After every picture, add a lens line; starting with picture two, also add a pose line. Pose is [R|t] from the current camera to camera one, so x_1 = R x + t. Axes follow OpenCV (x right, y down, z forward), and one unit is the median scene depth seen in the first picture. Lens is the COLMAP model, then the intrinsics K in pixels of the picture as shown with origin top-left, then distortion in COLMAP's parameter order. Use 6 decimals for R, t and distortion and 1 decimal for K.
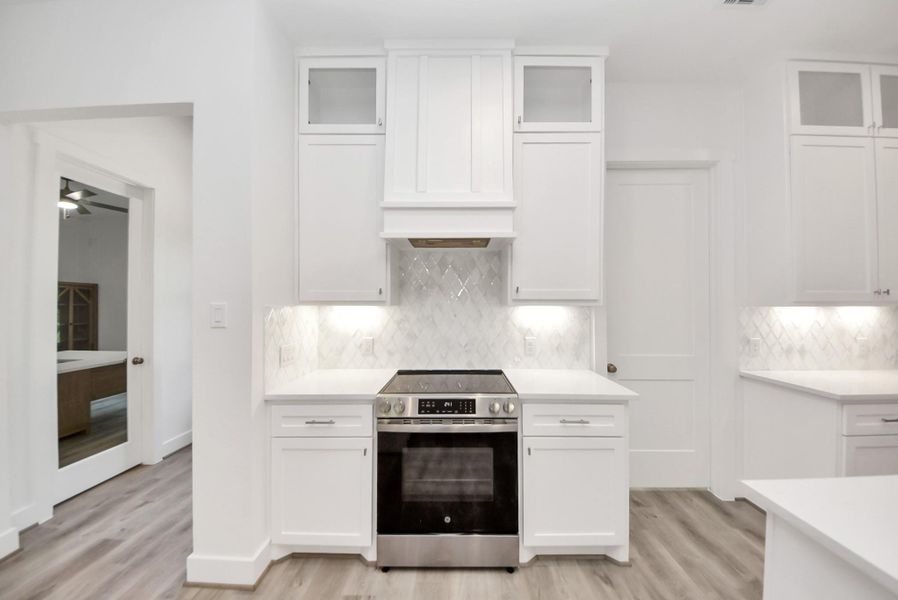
lens RADIAL K [[336.3, 0, 446.0], [0, 336.3, 303.2], [0, 0, 1]] dist [0.026451, -0.018619]
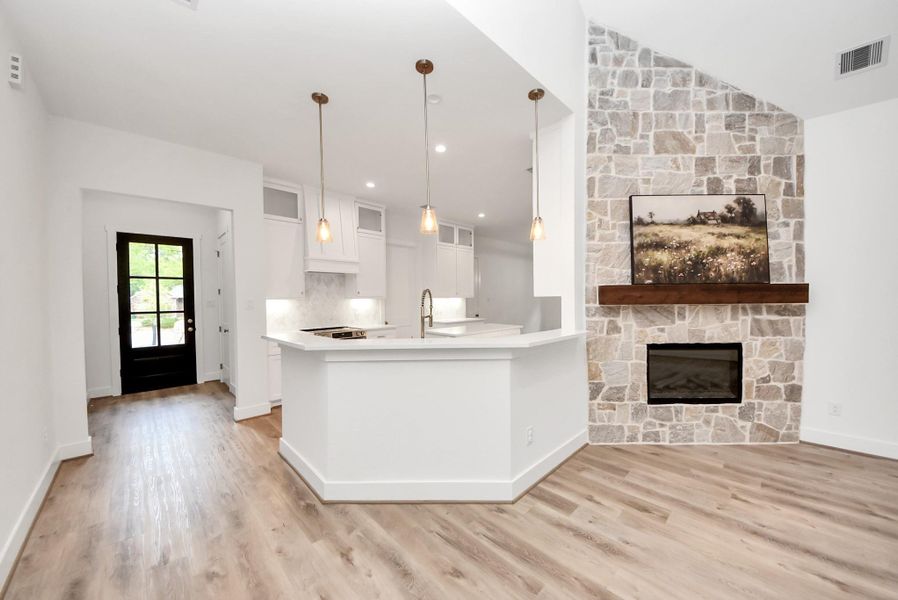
lens RADIAL K [[331.7, 0, 455.7], [0, 331.7, 302.4], [0, 0, 1]] dist [0.040541, -0.024767]
pose [[0.705236, -0.021411, 0.708649, -1.100795], [0.003868, 0.999645, 0.026354, -0.033117], [-0.708962, -0.015845, 0.705069, -1.373478]]
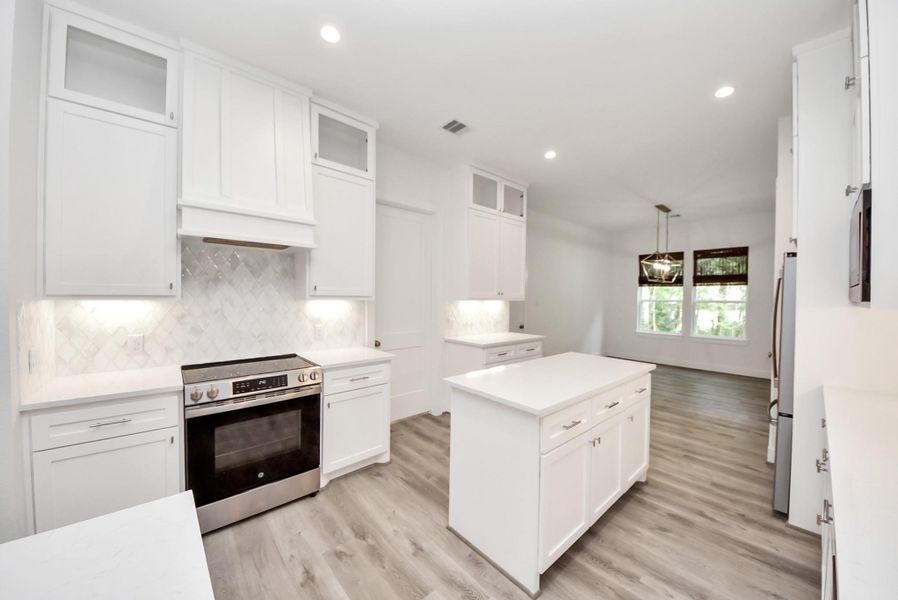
lens RADIAL K [[324.9, 0, 449.0], [0, 324.9, 300.0], [0, 0, 1]] dist [0.037620, -0.022806]
pose [[0.752892, -0.000008, 0.658144, -0.225887], [-0.011985, 0.999834, 0.013722, -0.017636], [-0.658035, -0.018219, 0.752767, -0.281082]]
